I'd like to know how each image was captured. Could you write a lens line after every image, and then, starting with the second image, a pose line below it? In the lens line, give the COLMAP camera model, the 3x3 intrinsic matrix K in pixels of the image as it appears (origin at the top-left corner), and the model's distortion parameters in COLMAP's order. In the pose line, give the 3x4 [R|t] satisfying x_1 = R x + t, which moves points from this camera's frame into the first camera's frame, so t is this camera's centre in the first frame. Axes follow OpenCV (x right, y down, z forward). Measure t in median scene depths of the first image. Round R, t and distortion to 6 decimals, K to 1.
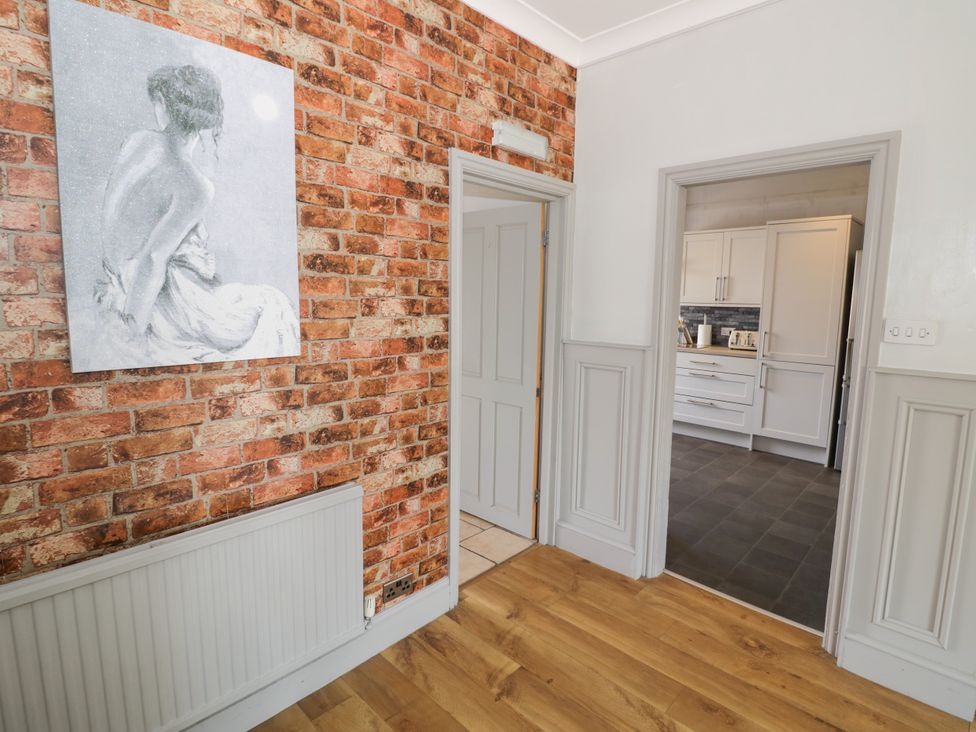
lens RADIAL K [[513.1, 0, 488.5], [0, 513.1, 356.8], [0, 0, 1]] dist [0.001470, -0.013854]
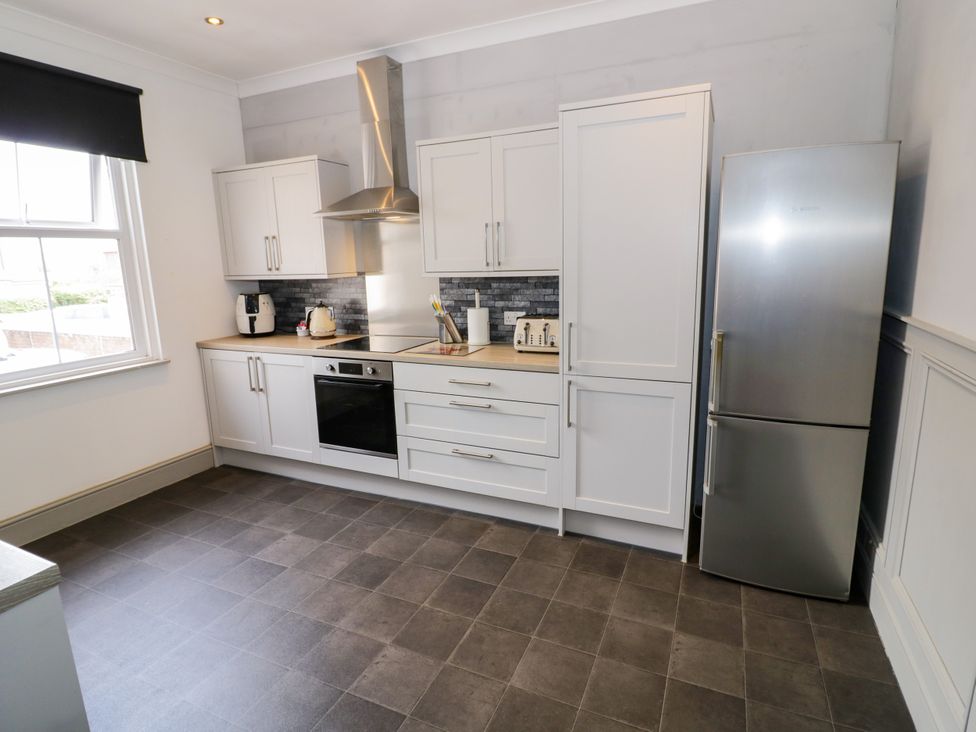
lens RADIAL K [[513.1, 0, 488.5], [0, 513.1, 356.8], [0, 0, 1]] dist [0.001470, -0.013854]
pose [[0.944615, -0.098434, 0.313072, 0.281788], [0.077798, 0.993931, 0.077768, -0.059847], [-0.318827, -0.049105, 0.946540, 0.507802]]
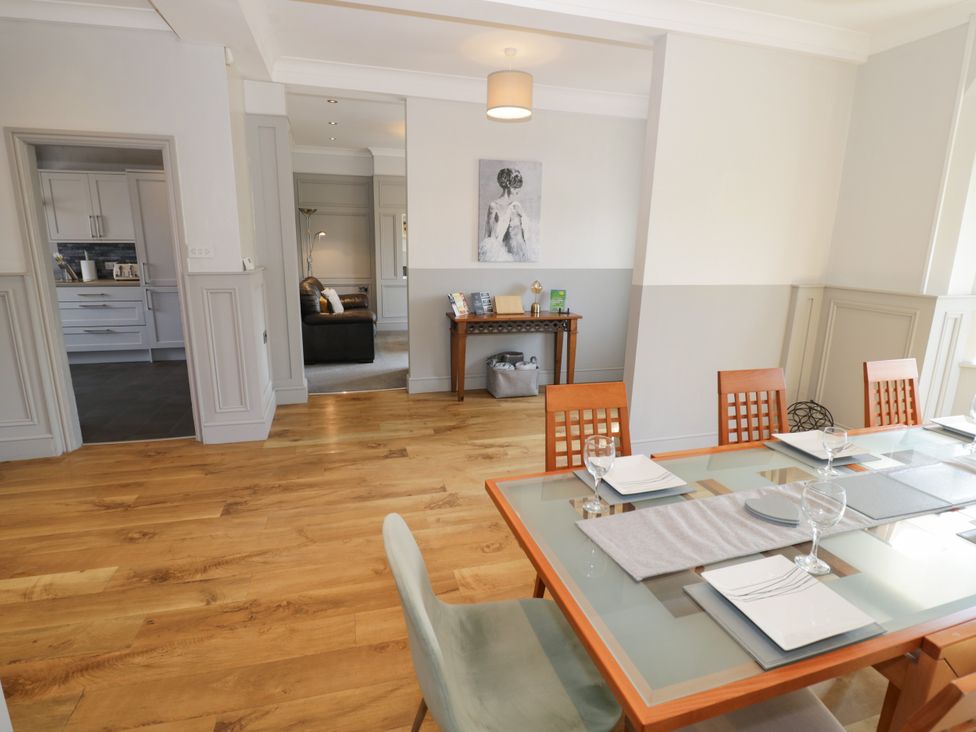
lens RADIAL K [[513.1, 0, 488.5], [0, 513.1, 356.8], [0, 0, 1]] dist [0.001470, -0.013854]
pose [[0.507711, -0.195877, 0.838964, -0.102309], [0.098346, 0.980622, 0.169436, 0.042438], [-0.855896, -0.003516, 0.517137, -0.316414]]
